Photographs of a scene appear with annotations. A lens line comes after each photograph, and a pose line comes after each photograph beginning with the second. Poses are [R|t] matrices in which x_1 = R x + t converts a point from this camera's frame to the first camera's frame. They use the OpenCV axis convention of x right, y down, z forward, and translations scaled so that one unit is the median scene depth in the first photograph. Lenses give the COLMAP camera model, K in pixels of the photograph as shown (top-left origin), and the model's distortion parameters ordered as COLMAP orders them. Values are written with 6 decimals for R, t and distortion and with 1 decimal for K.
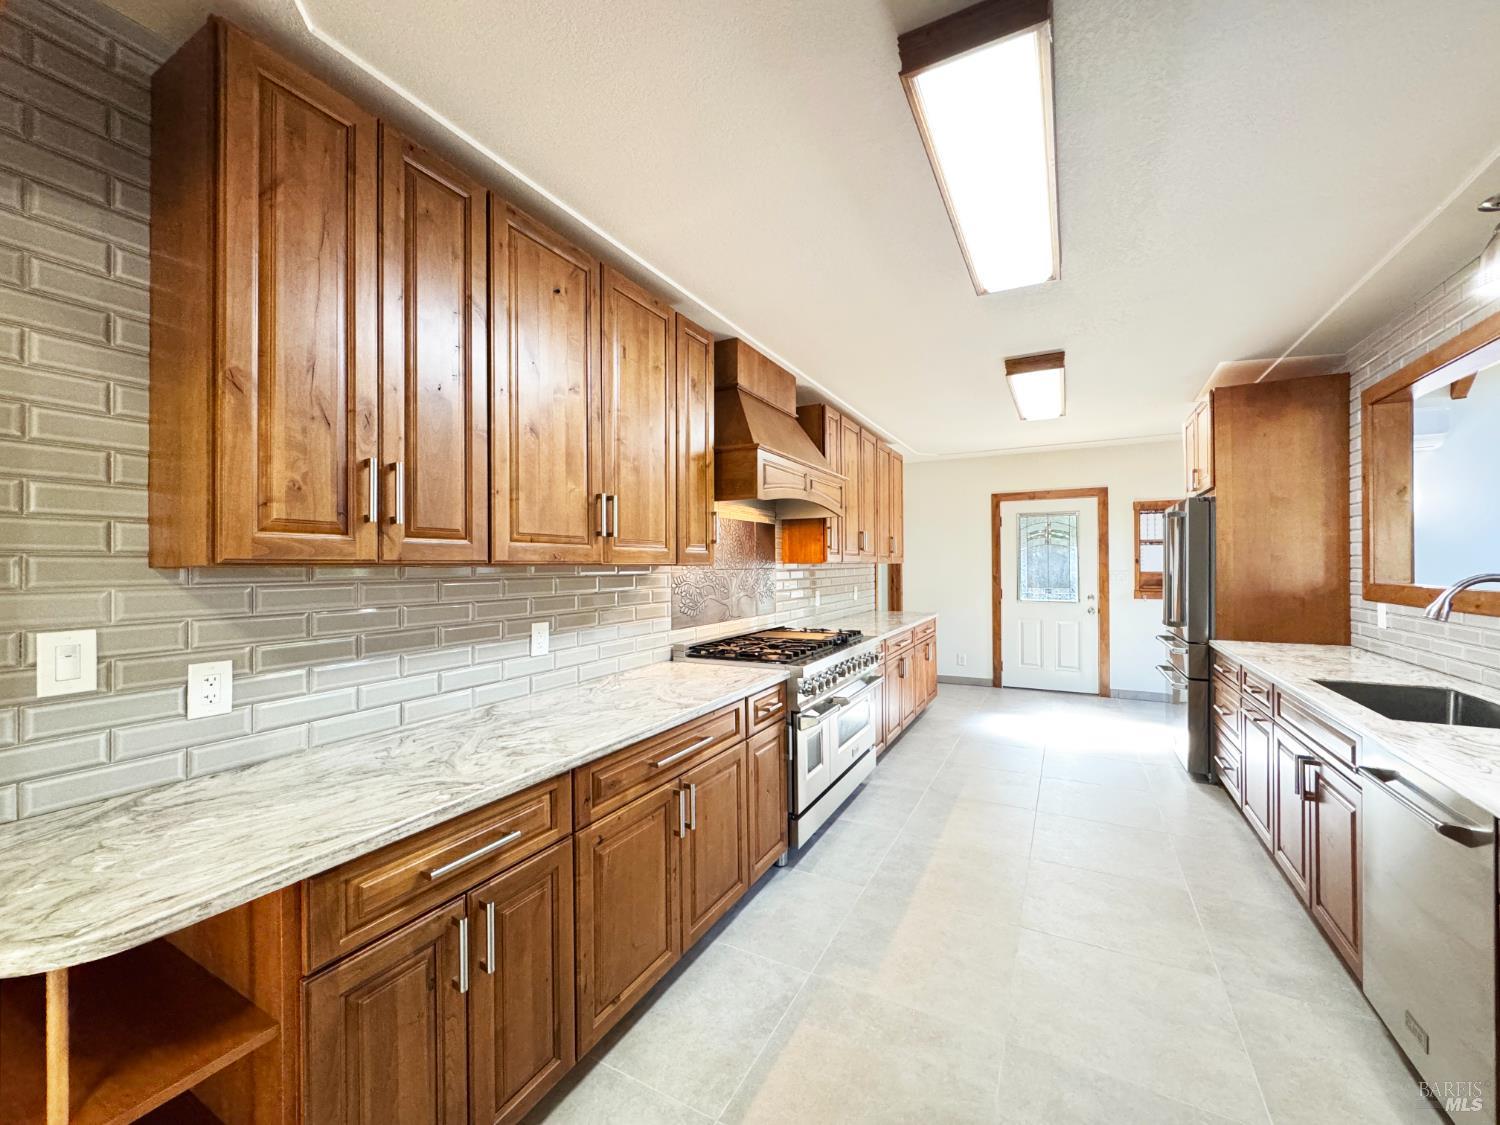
lens RADIAL K [[598.4, 0, 751.0], [0, 598.4, 562.3], [0, 0, 1]] dist [-0.000905, 0.000083]
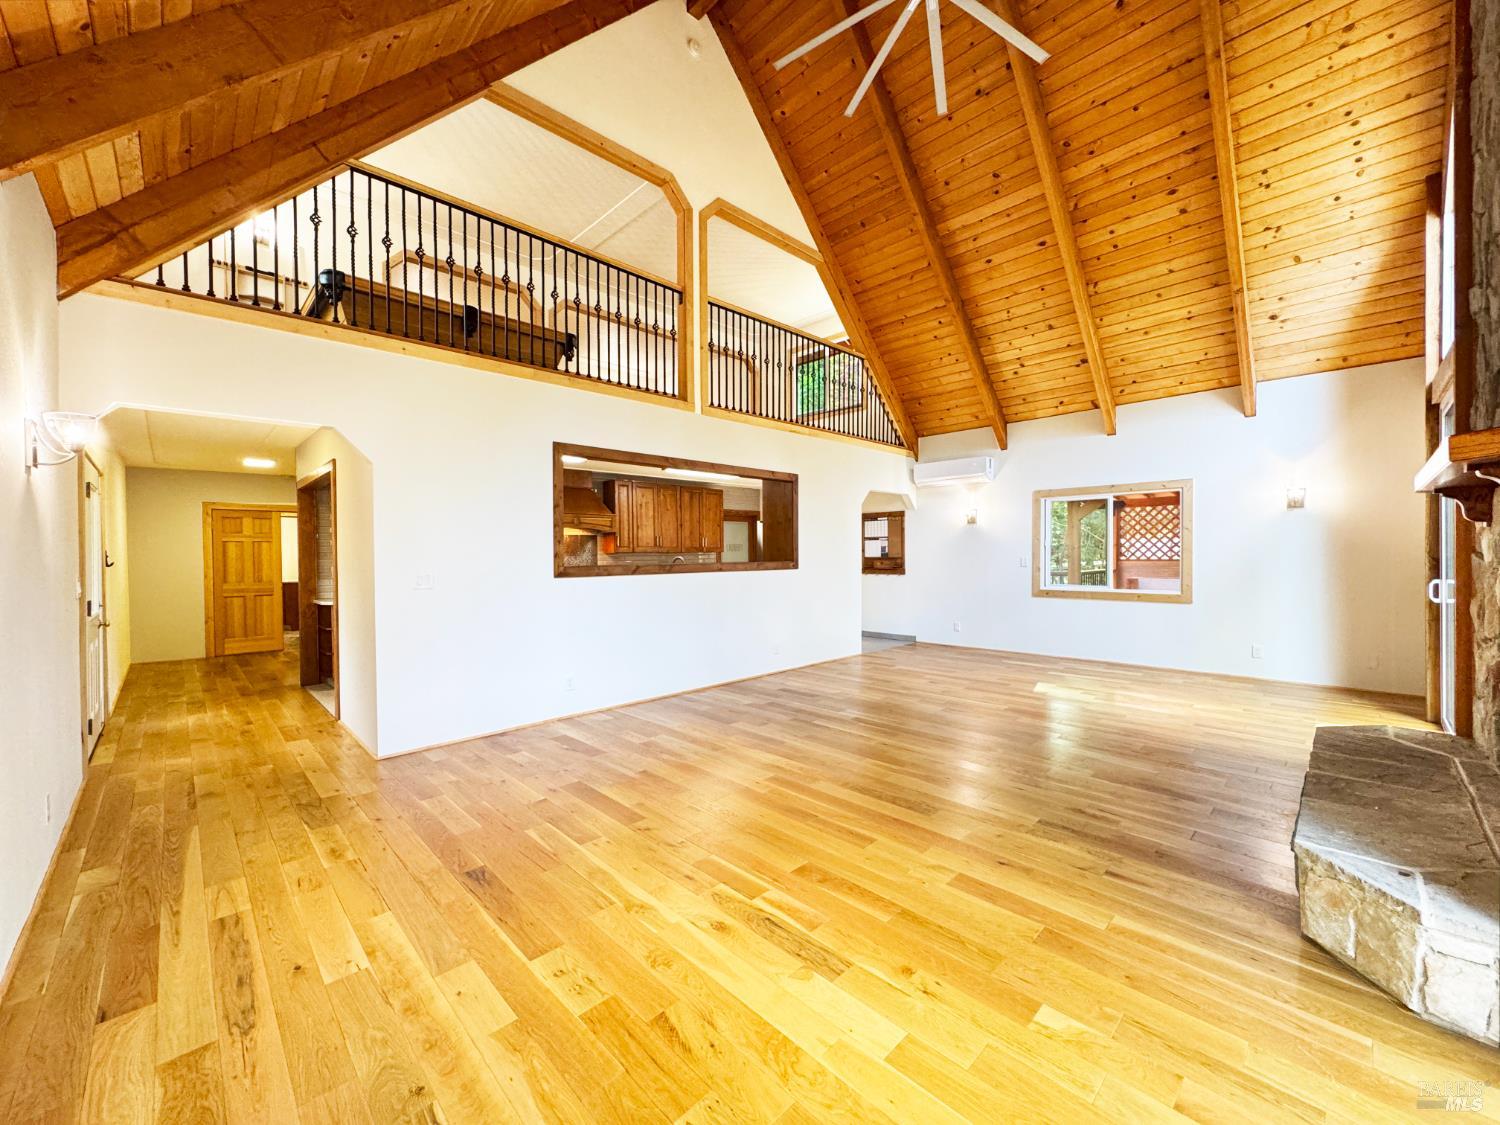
lens RADIAL K [[598.4, 0, 750.4], [0, 598.4, 561.8], [0, 0, 1]] dist [-0.000905, 0.000083]
pose [[0.952818, 0.002418, -0.303532, 2.244288], [0.004062, 0.999777, 0.020717, -0.015089], [0.303514, -0.020972, 0.952596, -1.661026]]
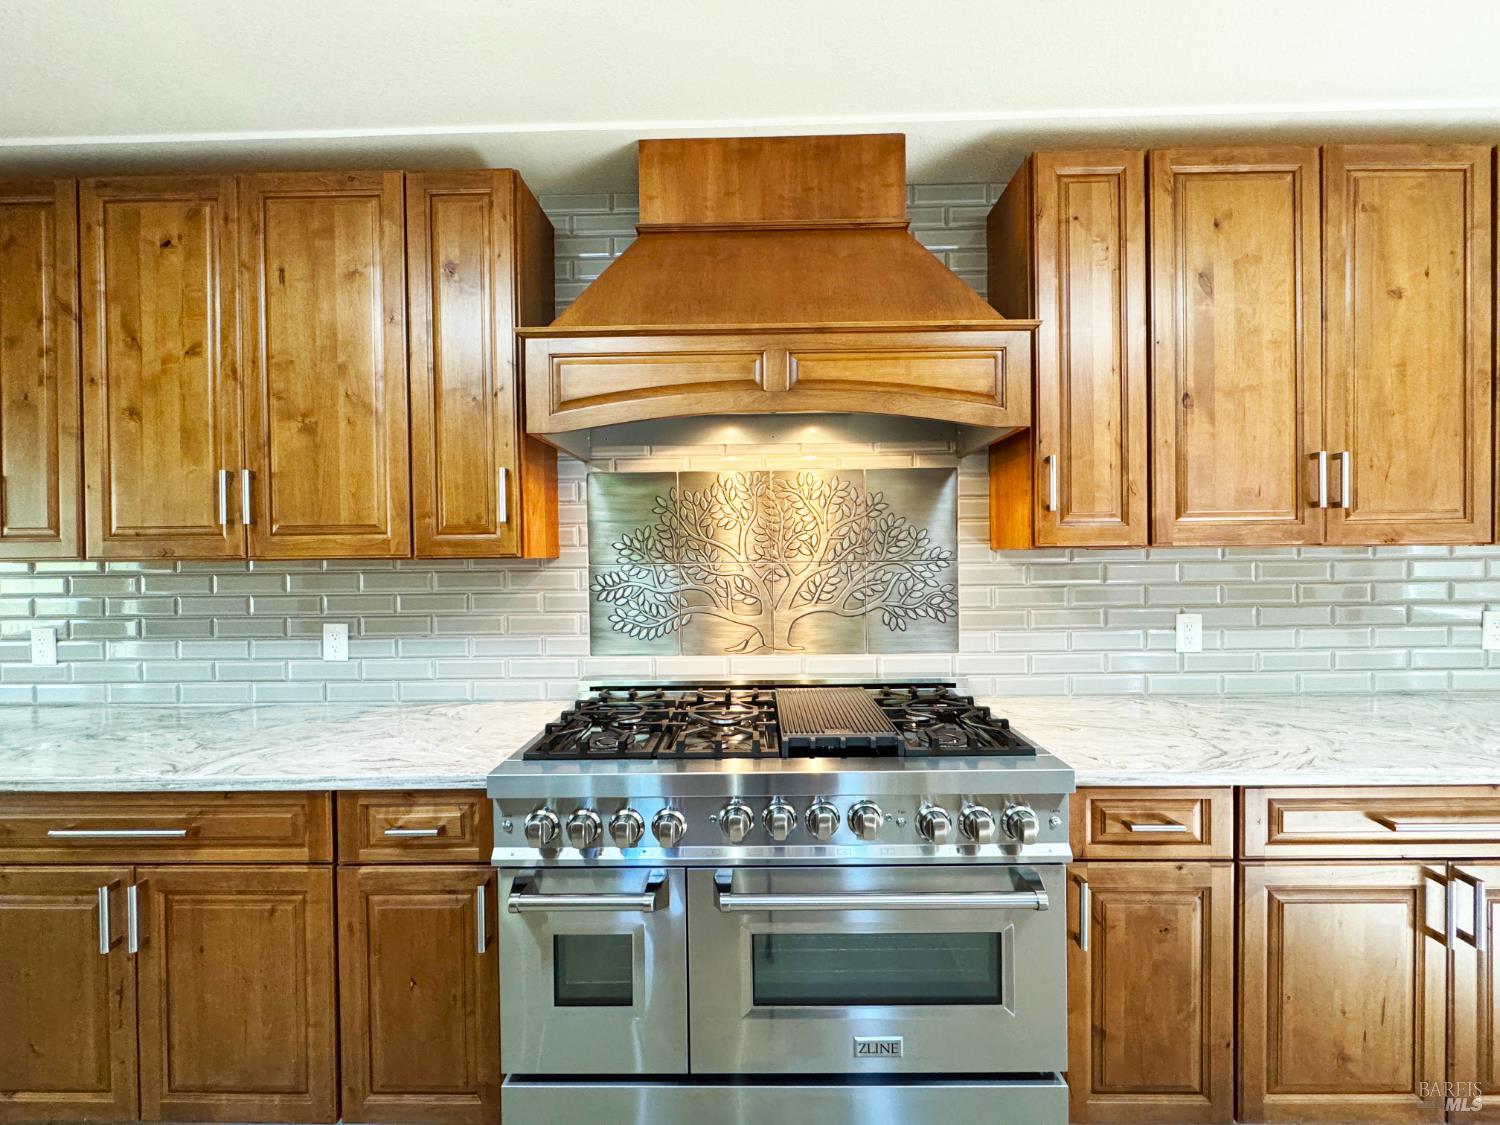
lens RADIAL K [[598.4, 0, 744.1], [0, 598.4, 563.6], [0, 0, 1]] dist [-0.000905, 0.000083]
pose [[0.452289, 0.010333, -0.891812, 0.705148], [0.012919, 0.999752, 0.018136, 0.003532], [0.891778, -0.019724, 0.452043, 1.143930]]
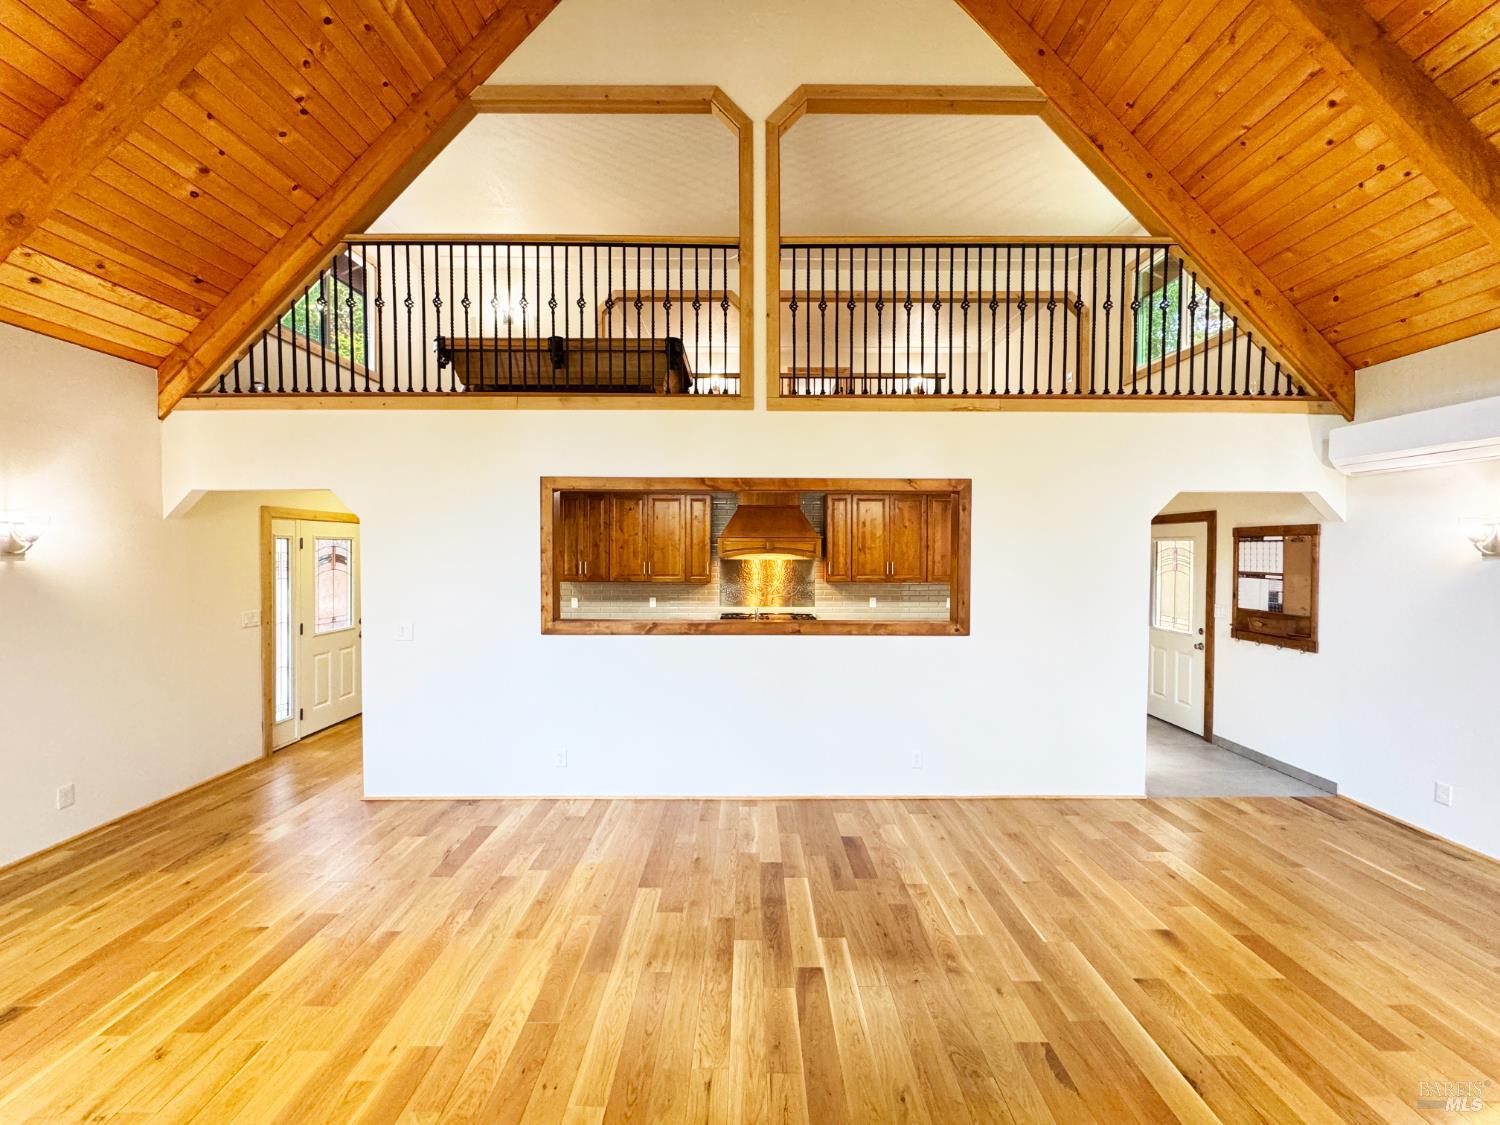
lens RADIAL K [[598.4, 0, 749.0], [0, 598.4, 560.4], [0, 0, 1]] dist [-0.000905, 0.000083]
pose [[0.473295, 0.024279, -0.880569, 2.863605], [-0.002268, 0.999650, 0.026343, -0.197799], [0.880901, -0.010471, 0.473185, -0.110463]]
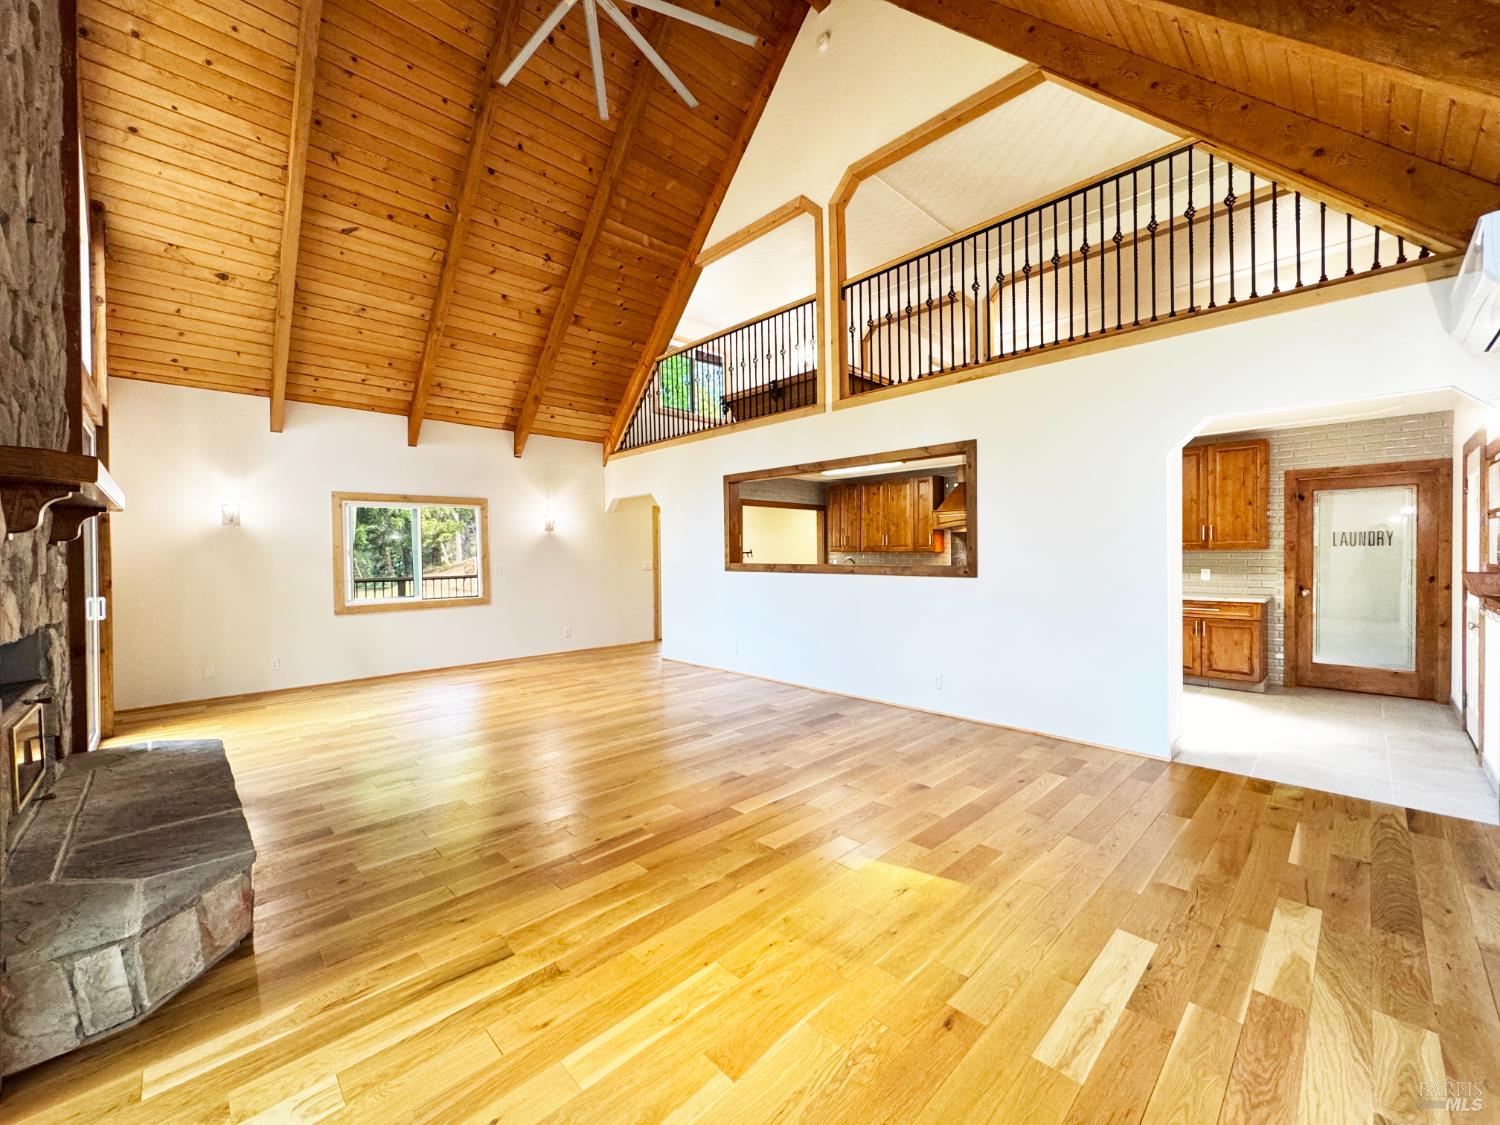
lens RADIAL K [[598.4, 0, 746.6], [0, 598.4, 559.5], [0, 0, 1]] dist [-0.000905, 0.000083]
pose [[-0.309802, 0.020723, -0.950575, 3.820948], [0.013358, 0.999759, 0.017442, -0.025166], [0.950707, -0.007294, -0.310004, 1.278570]]
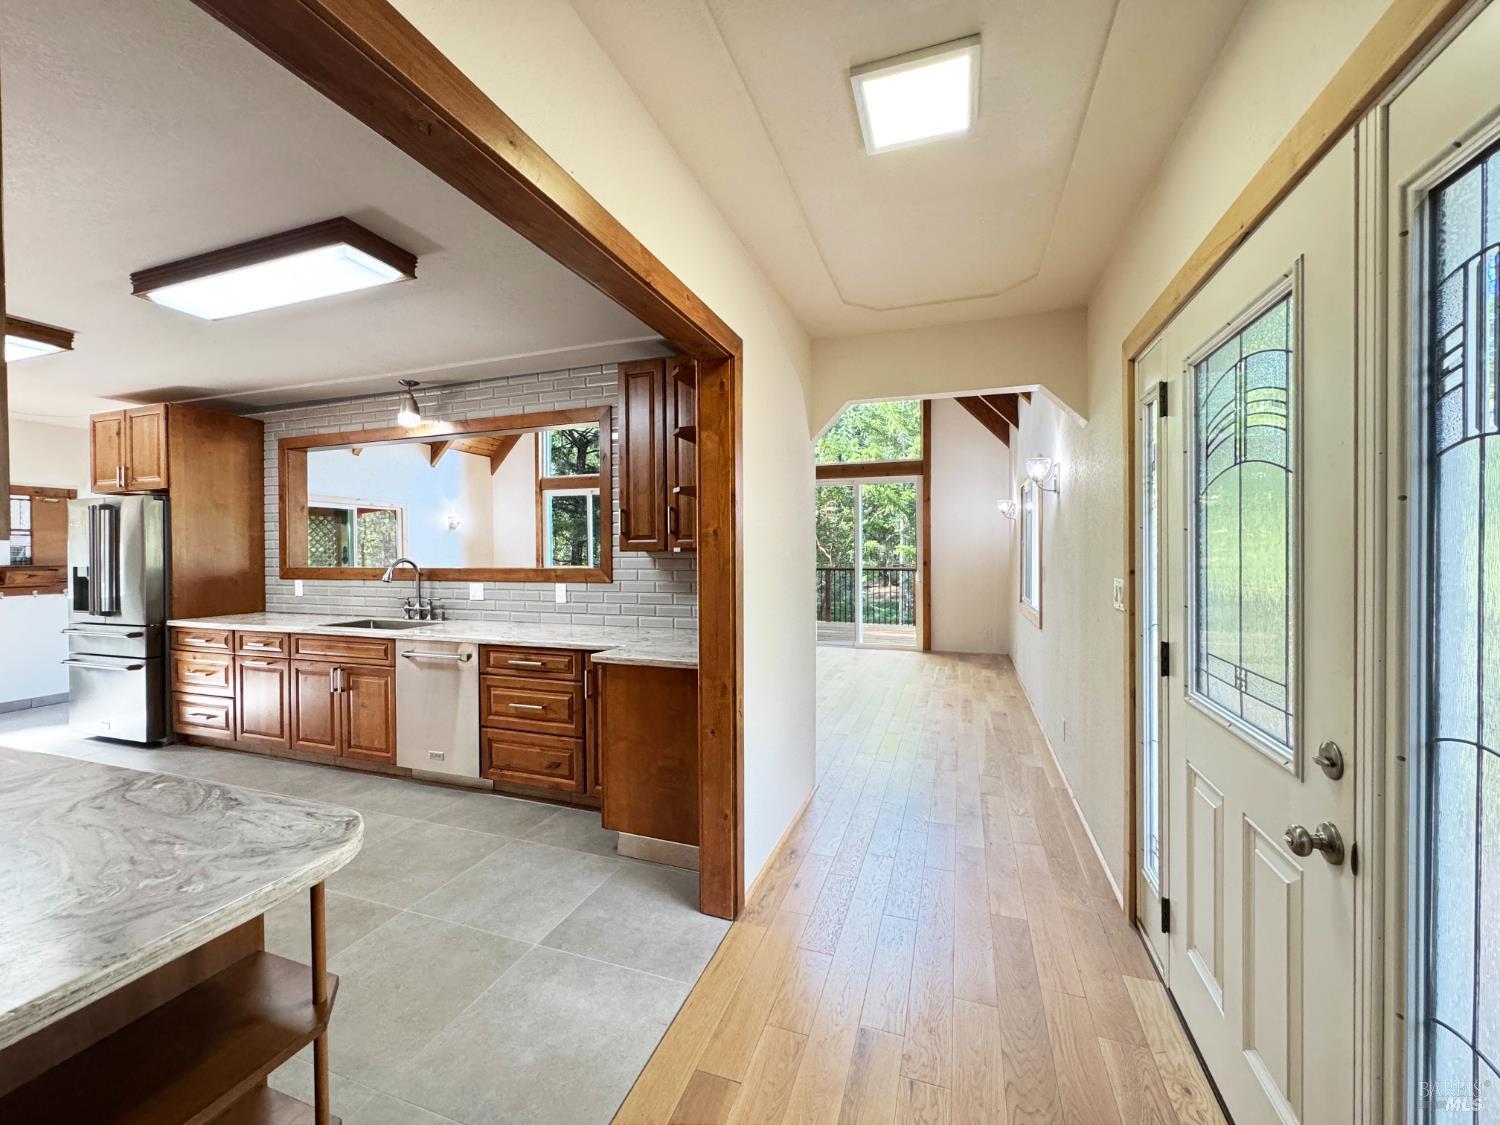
lens RADIAL K [[598.4, 0, 749.7], [0, 598.4, 556.8], [0, 0, 1]] dist [-0.000905, 0.000083]
pose [[-0.154353, -0.001294, 0.988015, -0.884642], [0.003185, 0.999993, 0.001807, 0.012679], [-0.988011, 0.003426, -0.154348, 0.111876]]
